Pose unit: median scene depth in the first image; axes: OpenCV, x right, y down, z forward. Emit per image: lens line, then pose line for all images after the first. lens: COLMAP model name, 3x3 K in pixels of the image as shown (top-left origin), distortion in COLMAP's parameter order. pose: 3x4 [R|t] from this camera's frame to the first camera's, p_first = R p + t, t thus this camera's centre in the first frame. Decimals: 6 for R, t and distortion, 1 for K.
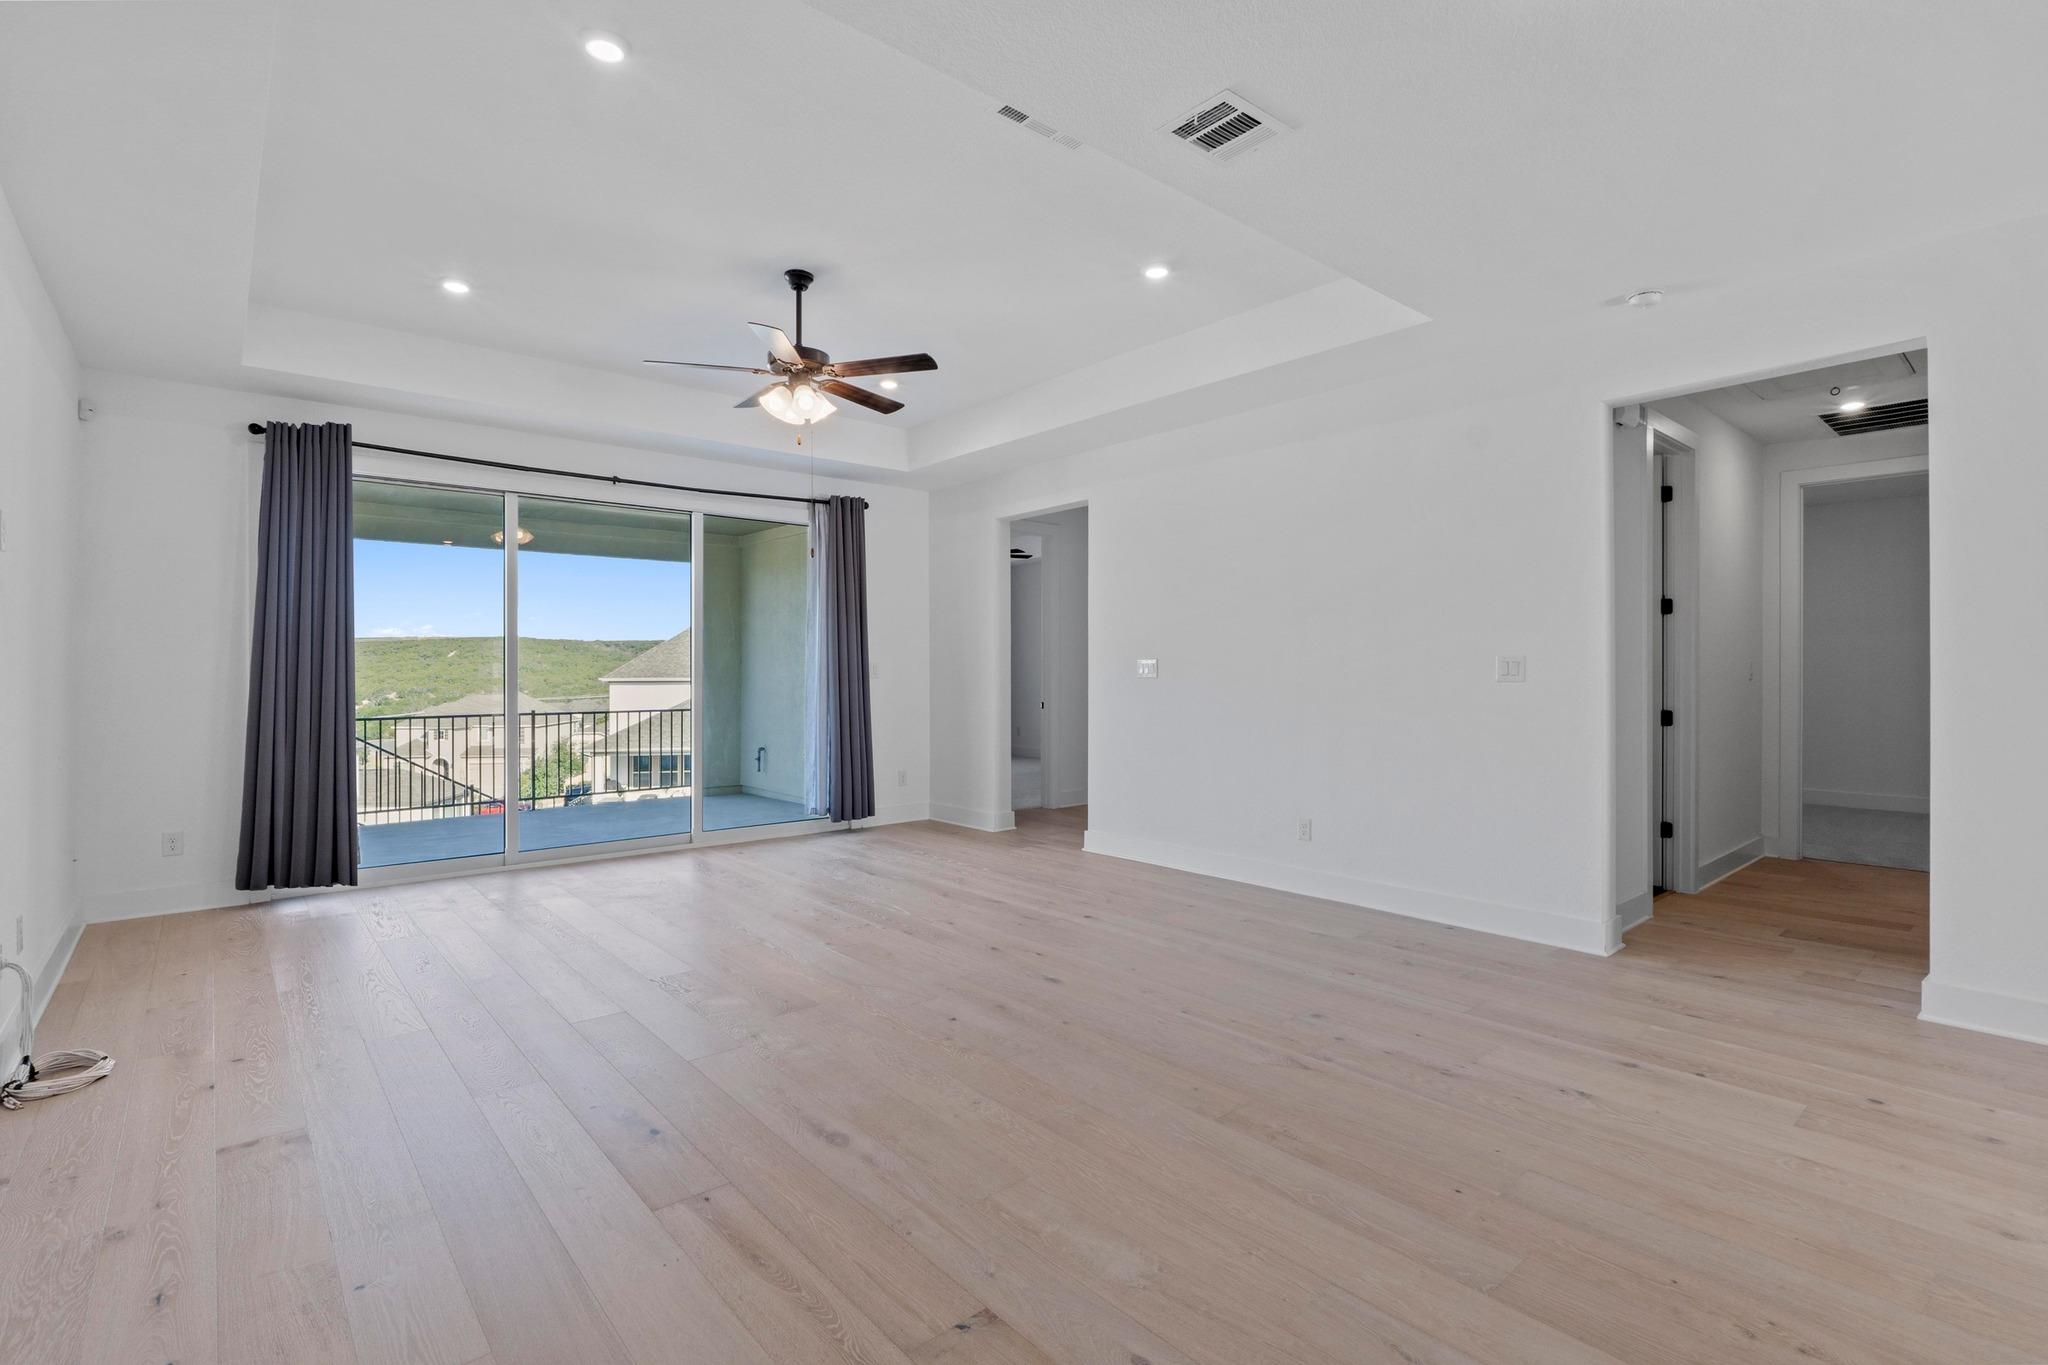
lens RADIAL K [[943.9, 0, 1019.9], [0, 943.9, 670.3], [0, 0, 1]] dist [-0.004772, -0.000150]
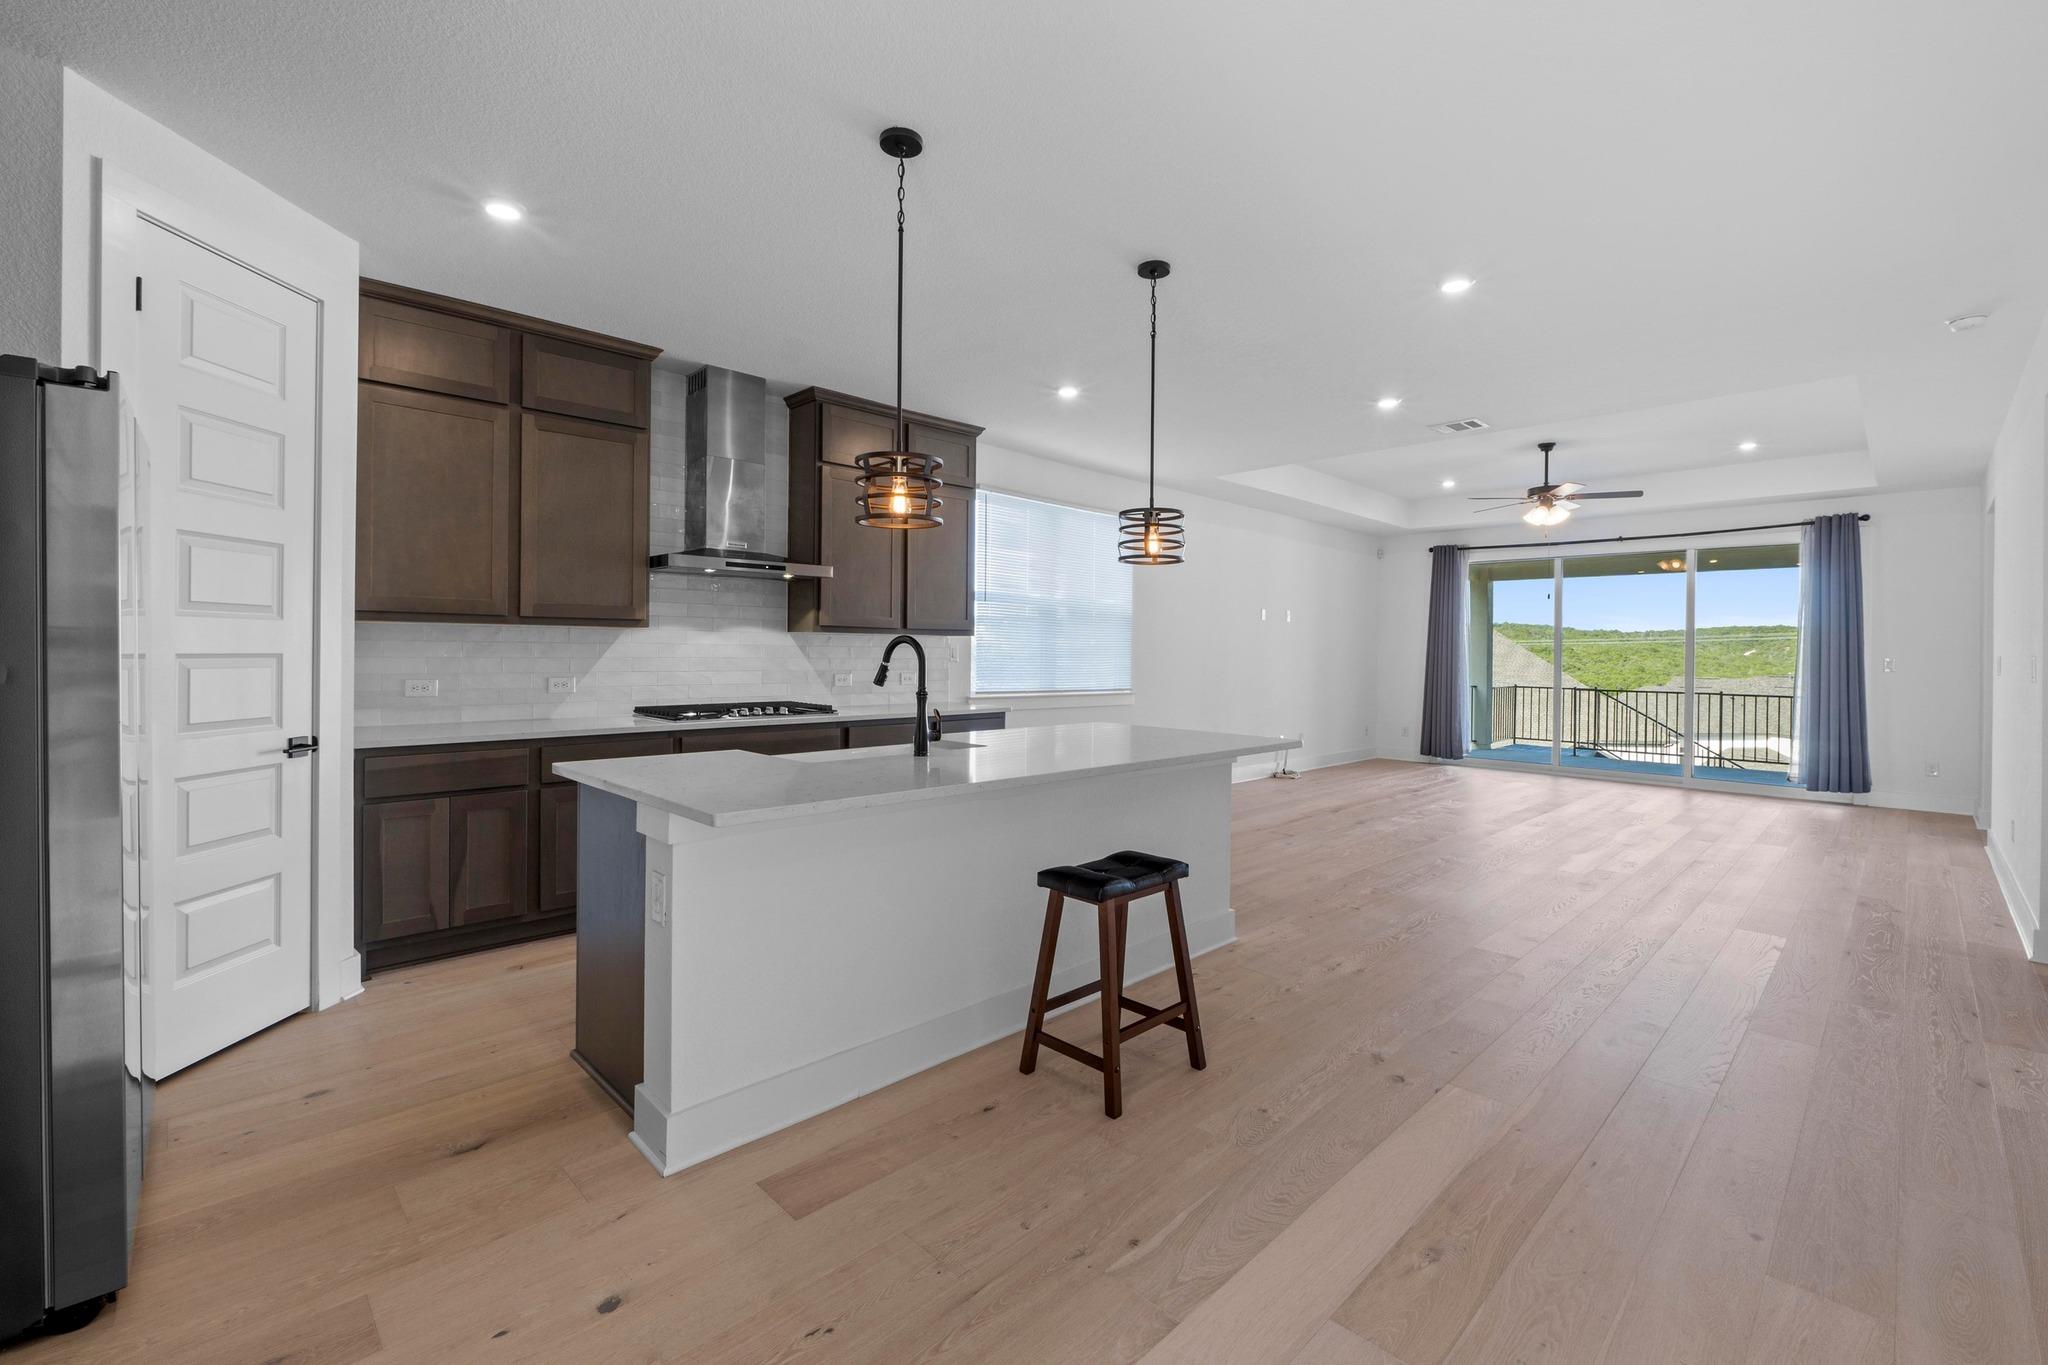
lens RADIAL K [[865.6, 0, 1015.8], [0, 865.6, 663.9], [0, 0, 1]] dist [-0.002465, -0.001172]
pose [[0.055332, 0.016634, -0.998329, 1.305447], [-0.010201, 0.999818, 0.016093, -0.010792], [0.998416, 0.009293, 0.055491, -0.103682]]
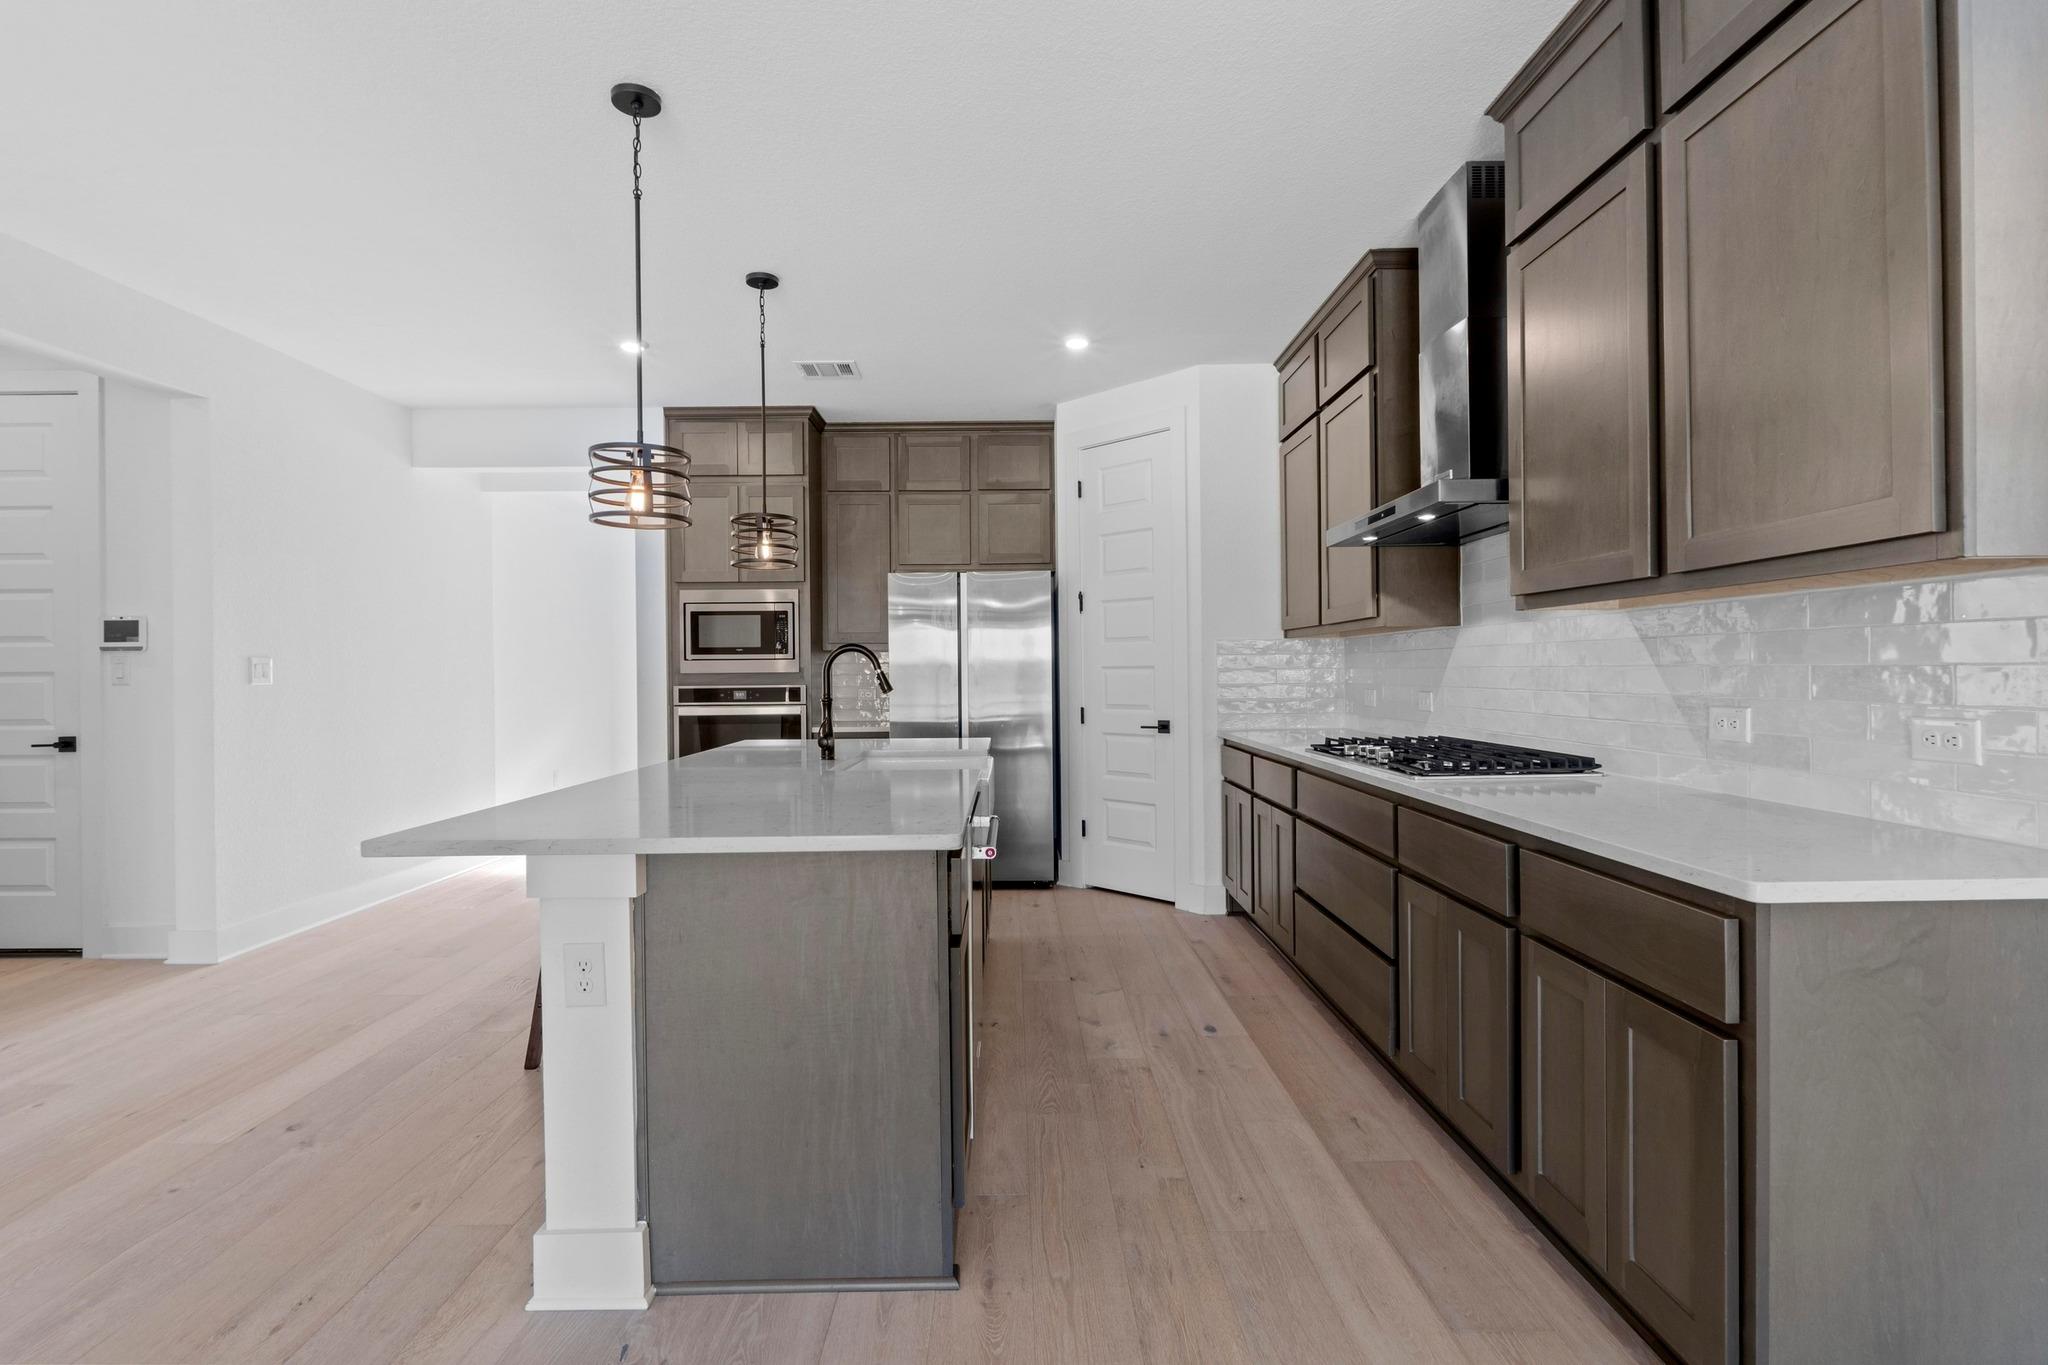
lens RADIAL K [[943.9, 0, 1019.9], [0, 943.9, 680.7], [0, 0, 1]] dist [-0.004772, -0.000150]
pose [[-0.763161, 0.003002, 0.646201, 0.061343], [0.011231, 0.999900, 0.008619, 0.002737], [-0.646111, 0.013835, -0.763118, 0.326625]]
